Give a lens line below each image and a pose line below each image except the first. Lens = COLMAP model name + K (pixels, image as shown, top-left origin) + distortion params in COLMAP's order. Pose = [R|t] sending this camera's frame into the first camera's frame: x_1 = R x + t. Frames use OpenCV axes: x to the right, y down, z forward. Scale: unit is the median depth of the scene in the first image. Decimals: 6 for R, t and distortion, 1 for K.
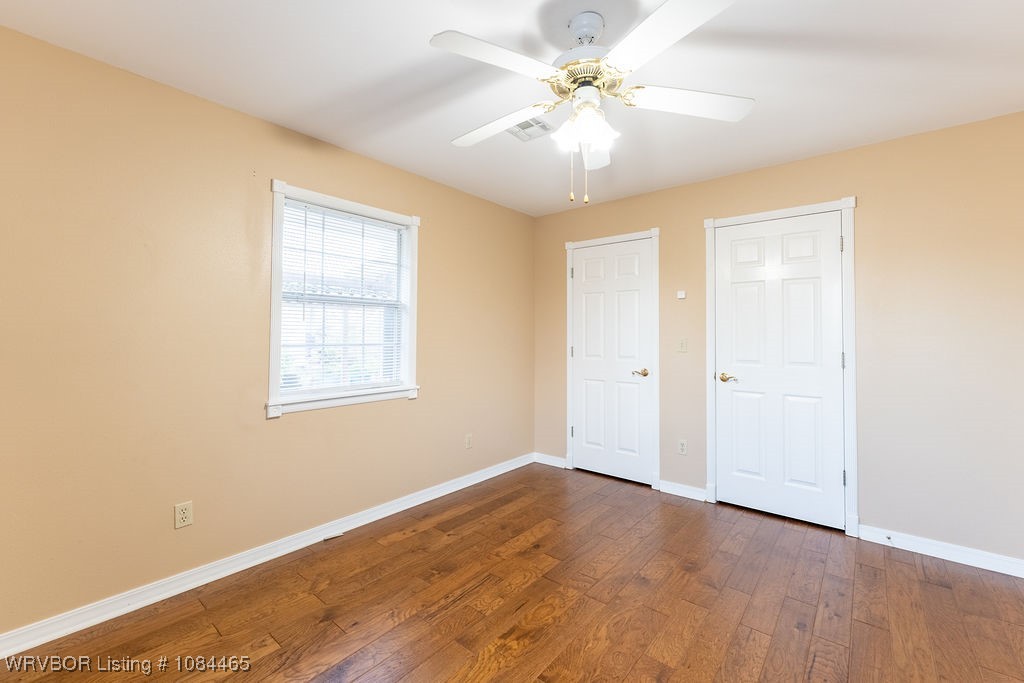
lens RADIAL K [[418.7, 0, 510.8], [0, 418.7, 339.8], [0, 0, 1]] dist [0.000305, -0.000072]
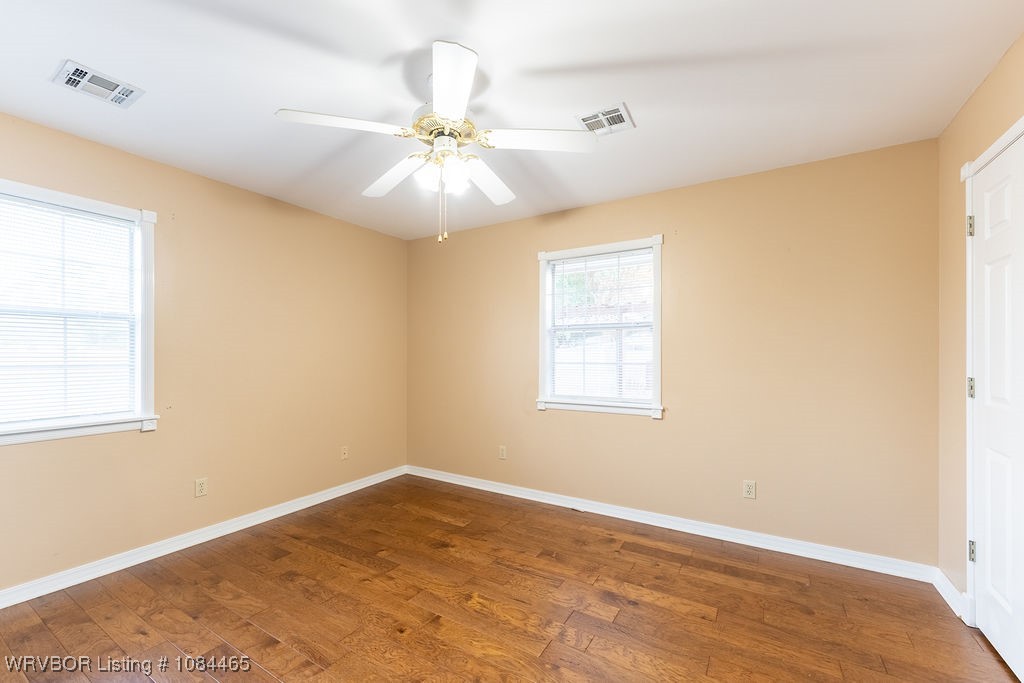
lens RADIAL K [[418.7, 0, 529.5], [0, 418.7, 369.5], [0, 0, 1]] dist [0.000305, -0.000072]
pose [[0.172447, 0.029799, -0.984568, 0.796834], [-0.010055, 0.999543, 0.028491, -0.002594], [0.984968, 0.004987, 0.172668, 0.604621]]
